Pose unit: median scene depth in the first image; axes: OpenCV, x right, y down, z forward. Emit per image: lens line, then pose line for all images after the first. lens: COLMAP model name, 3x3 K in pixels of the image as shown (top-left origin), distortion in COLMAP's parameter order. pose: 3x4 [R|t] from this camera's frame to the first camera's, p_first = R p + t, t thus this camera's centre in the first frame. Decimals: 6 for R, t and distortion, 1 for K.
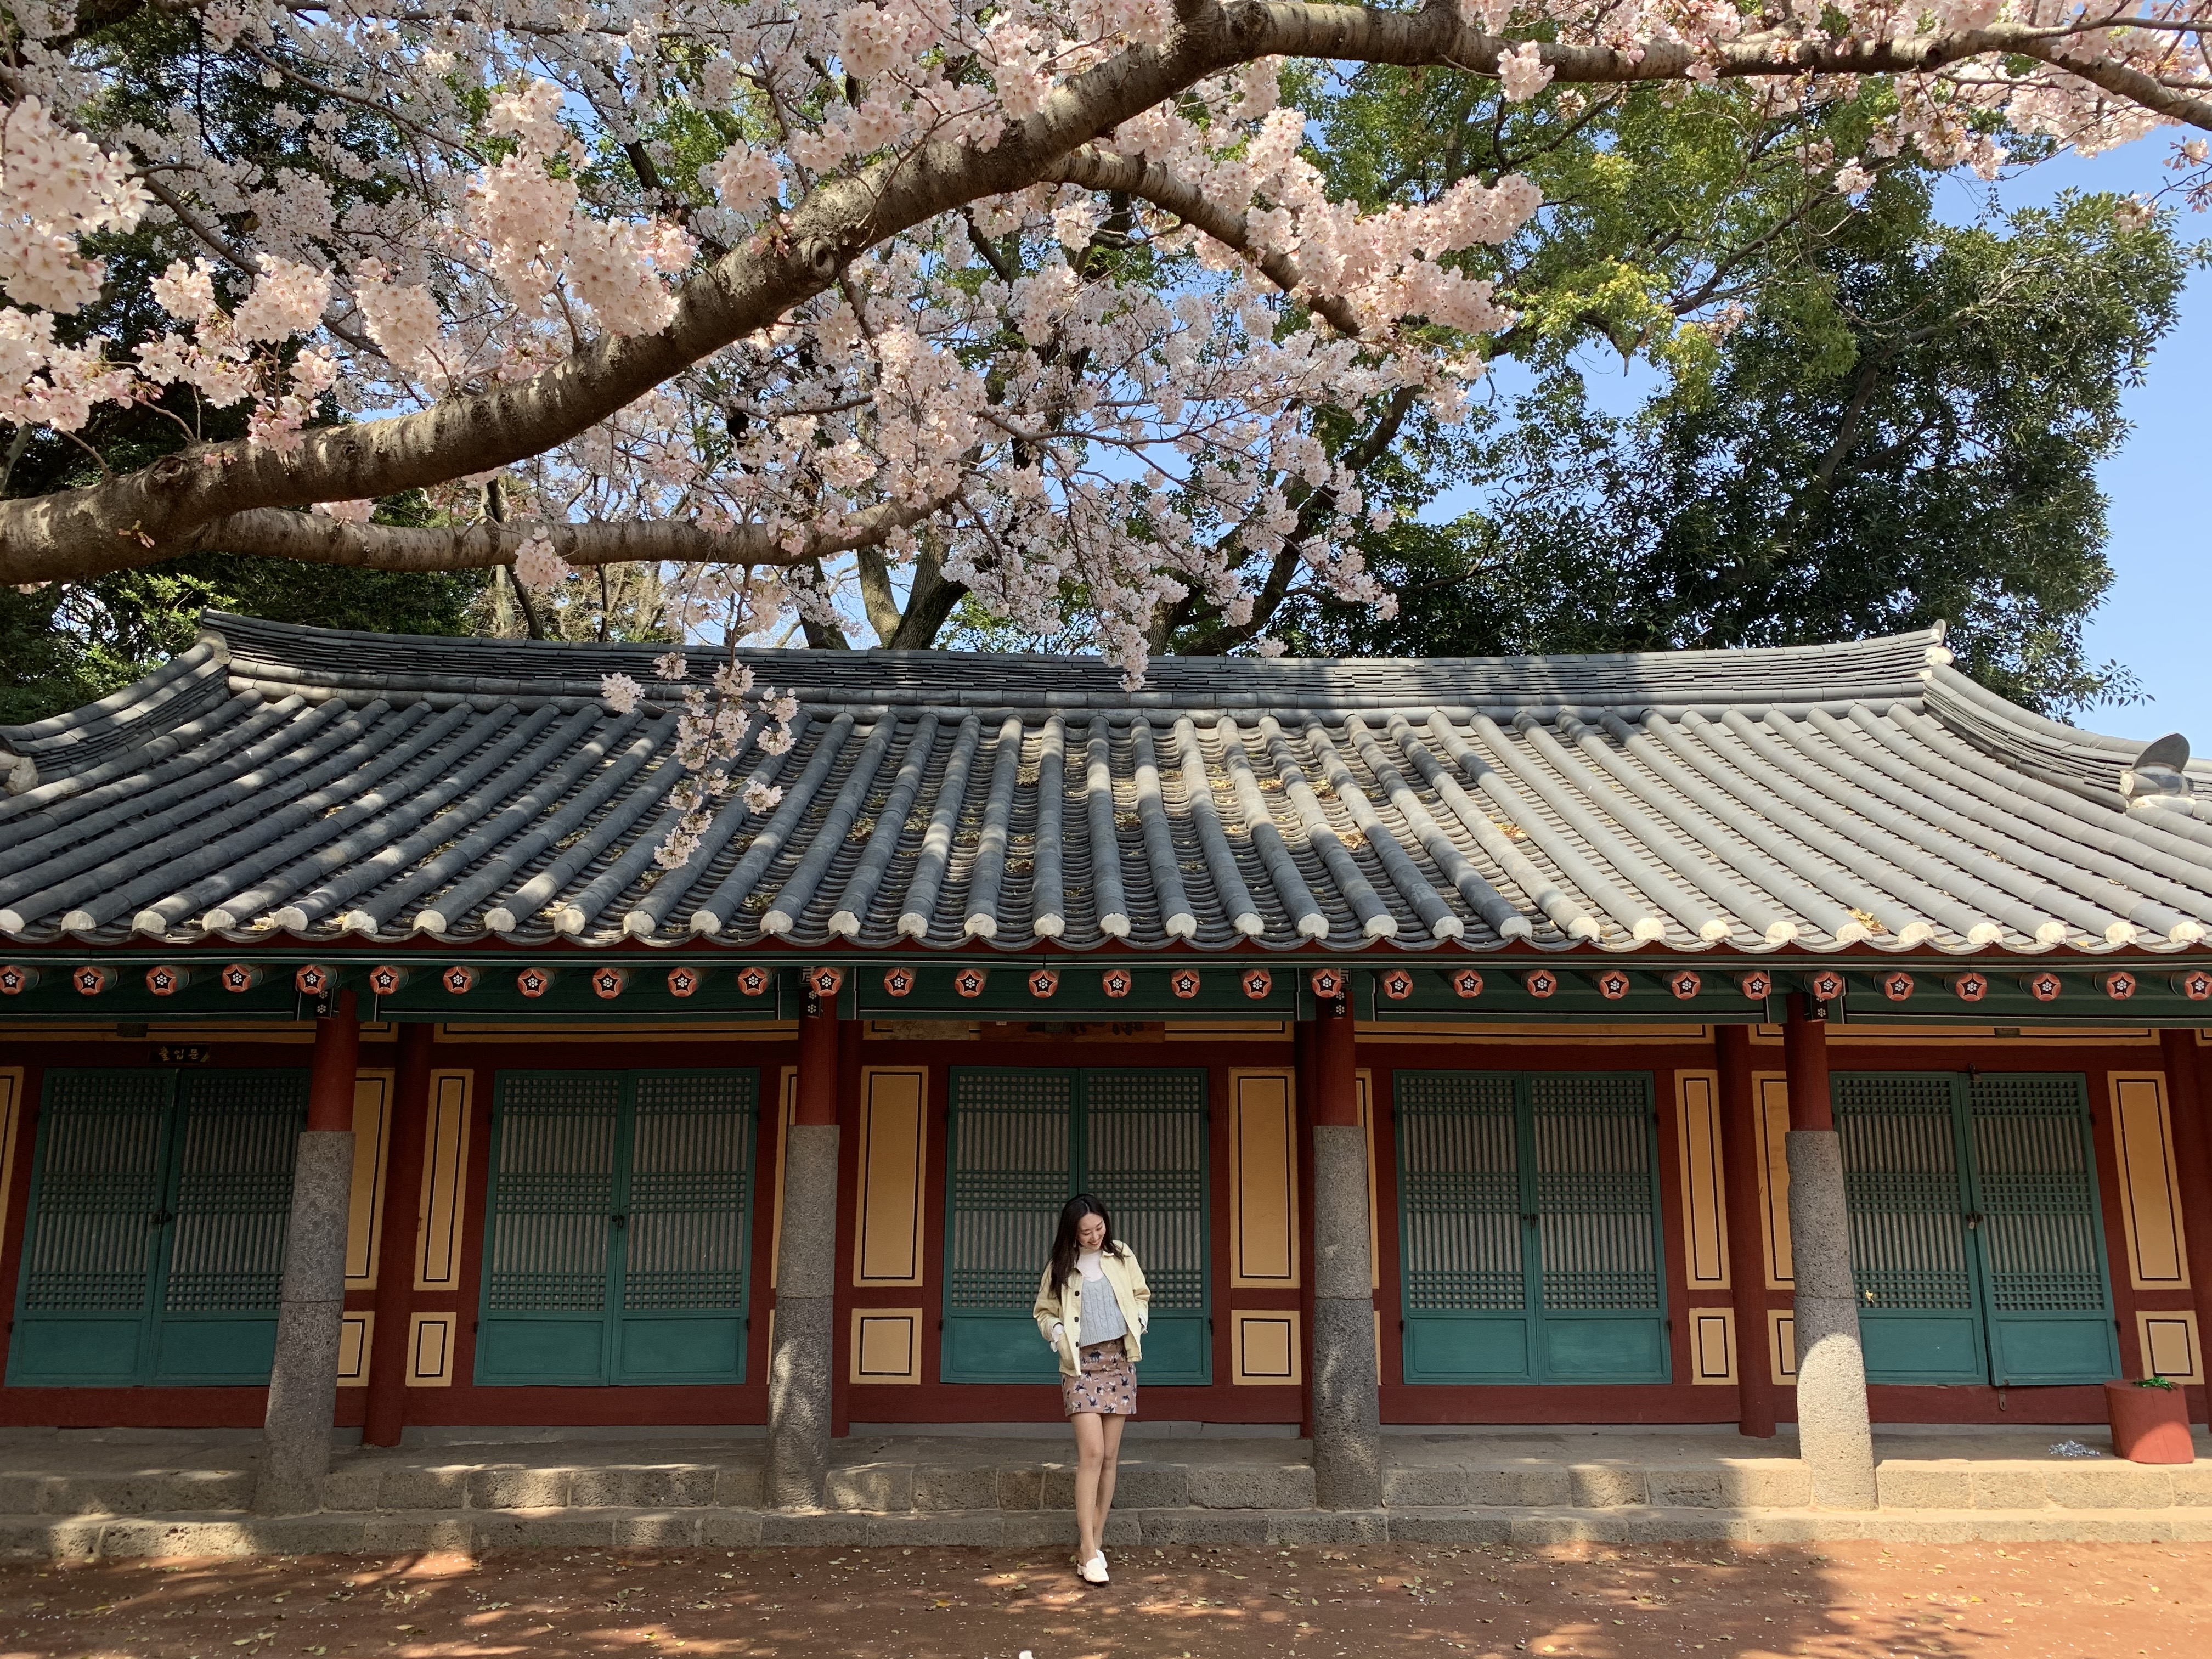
lens RADIAL K [[1696.0, 0, 1093.4], [0, 1696.0, 817.3], [0, 0, 1]] dist [0.007093, -0.017629]
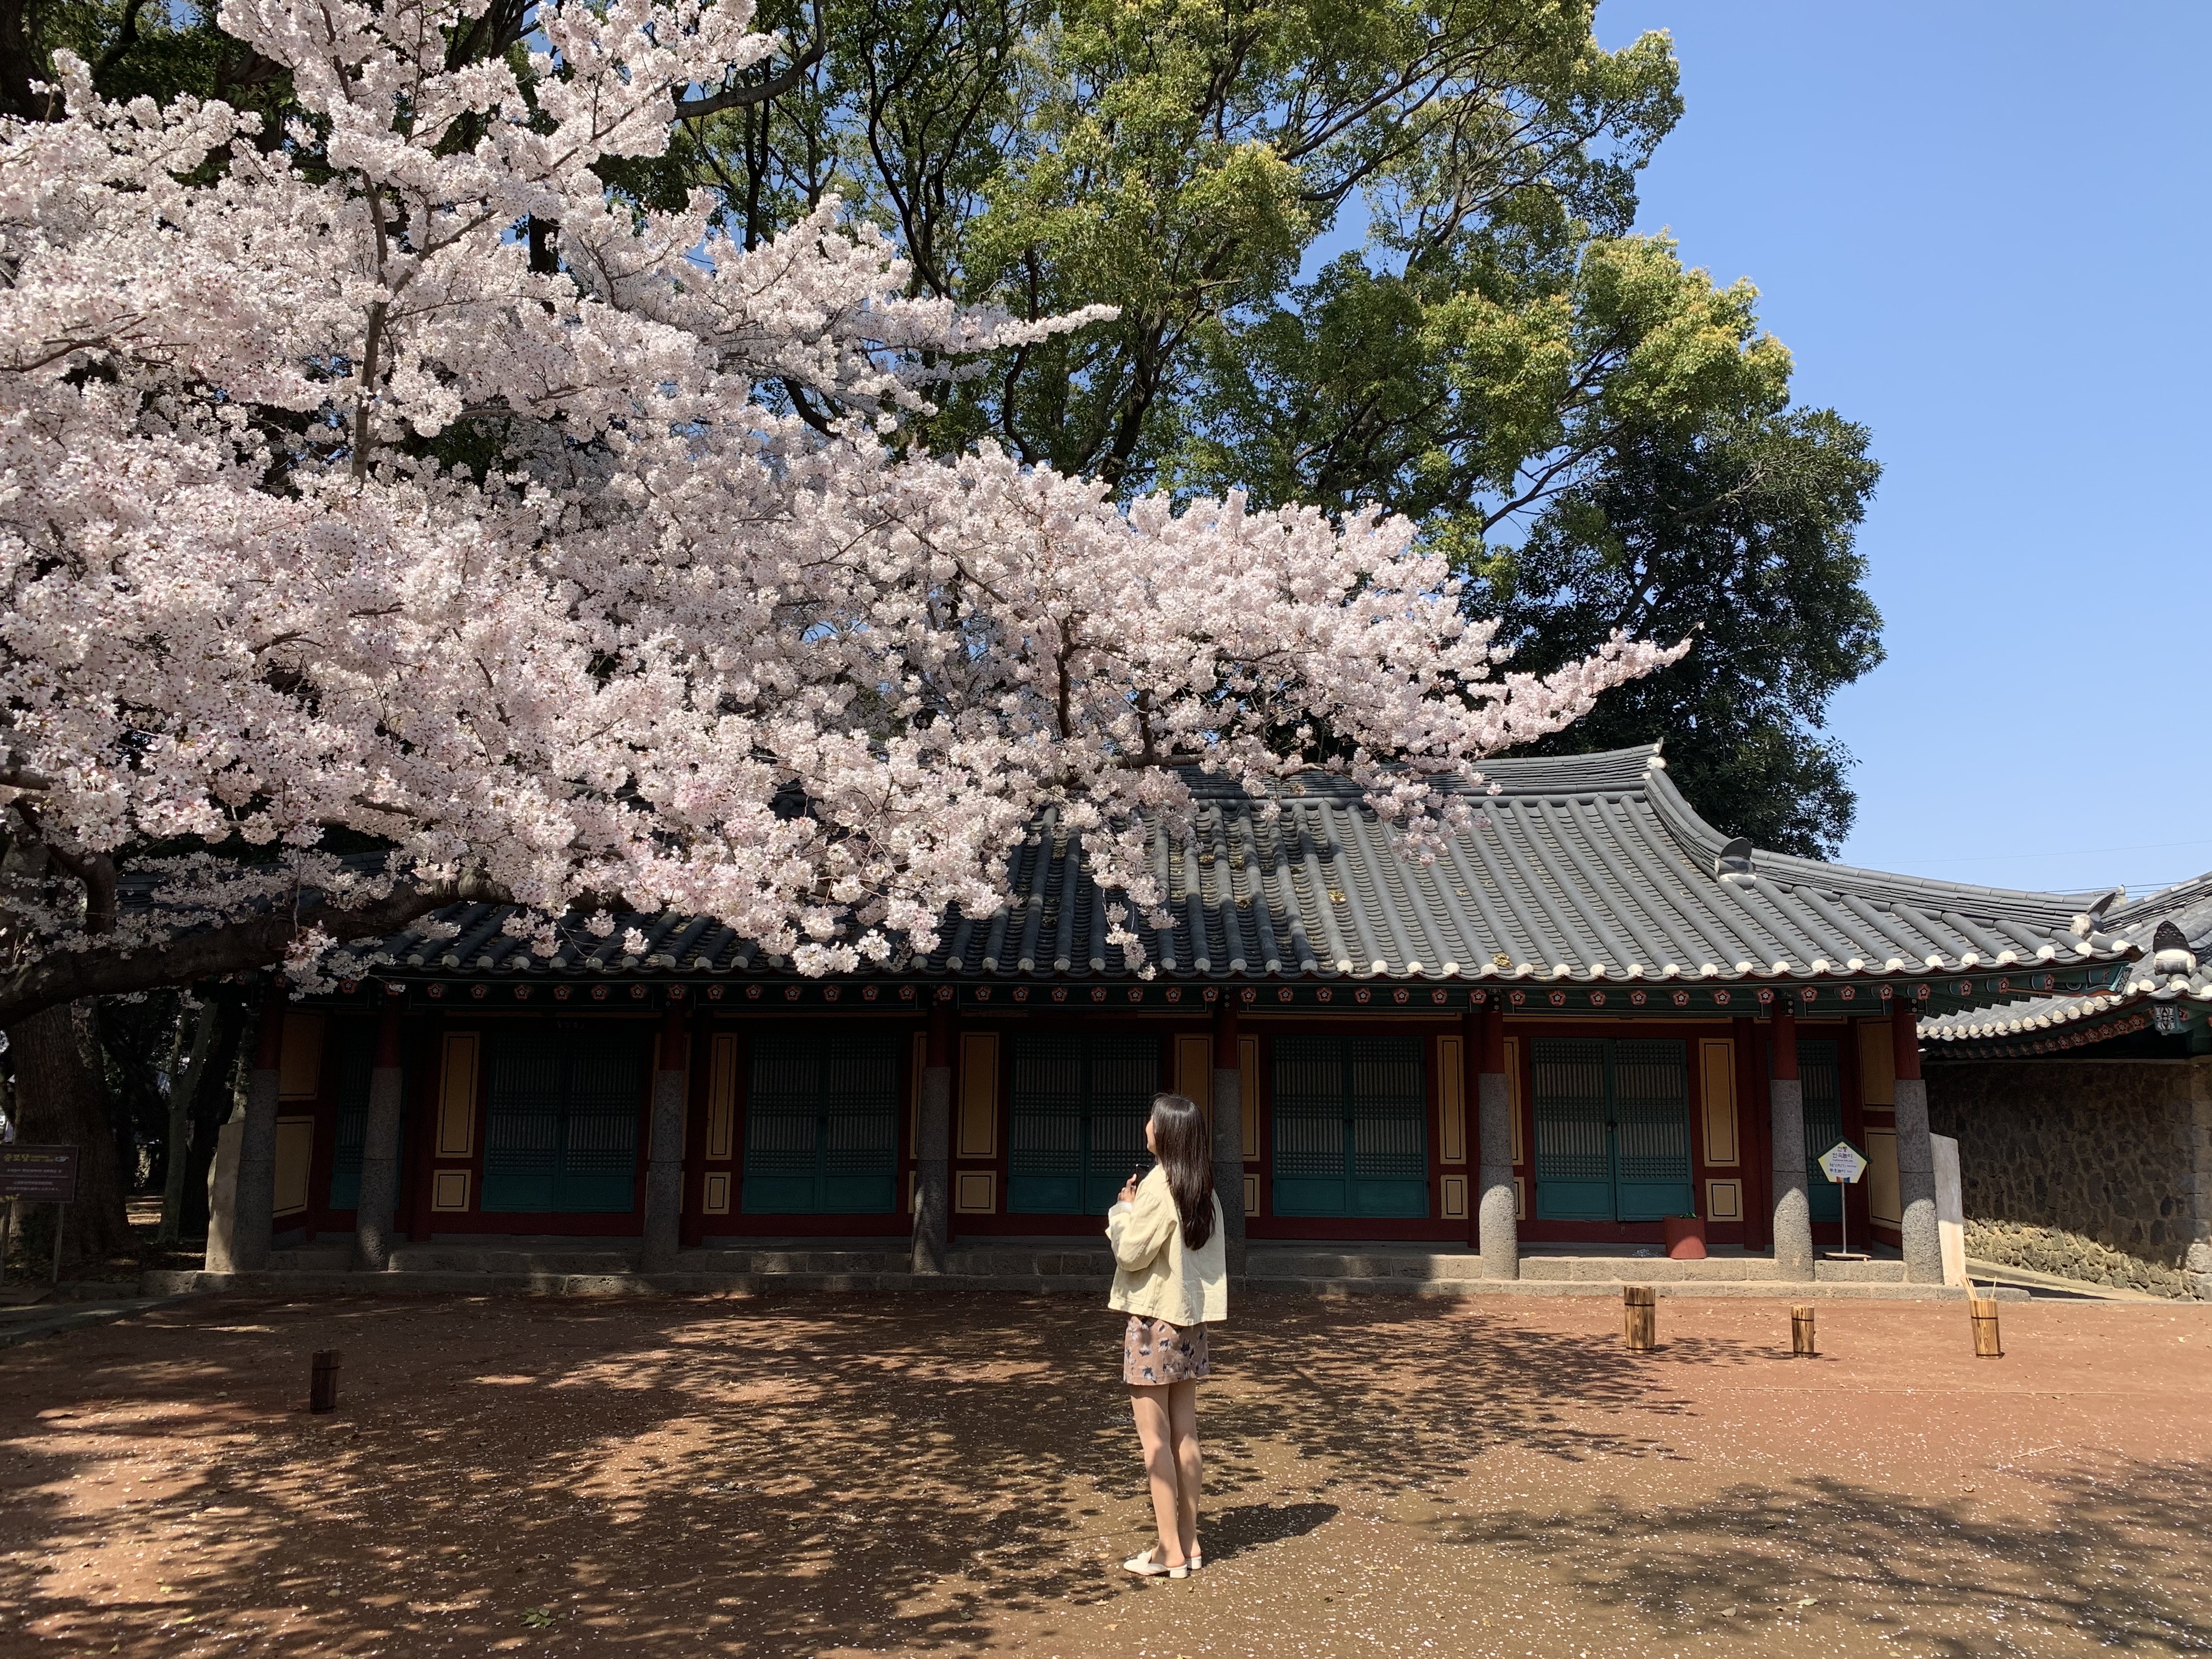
lens RADIAL K [[1696.0, 0, 1114.8], [0, 1696.0, 818.2], [0, 0, 1]] dist [0.007093, -0.017629]
pose [[0.999227, -0.001288, -0.039282, 0.091811], [0.003001, 0.999046, 0.043572, -0.151471], [0.039188, -0.043656, 0.998278, -0.733078]]
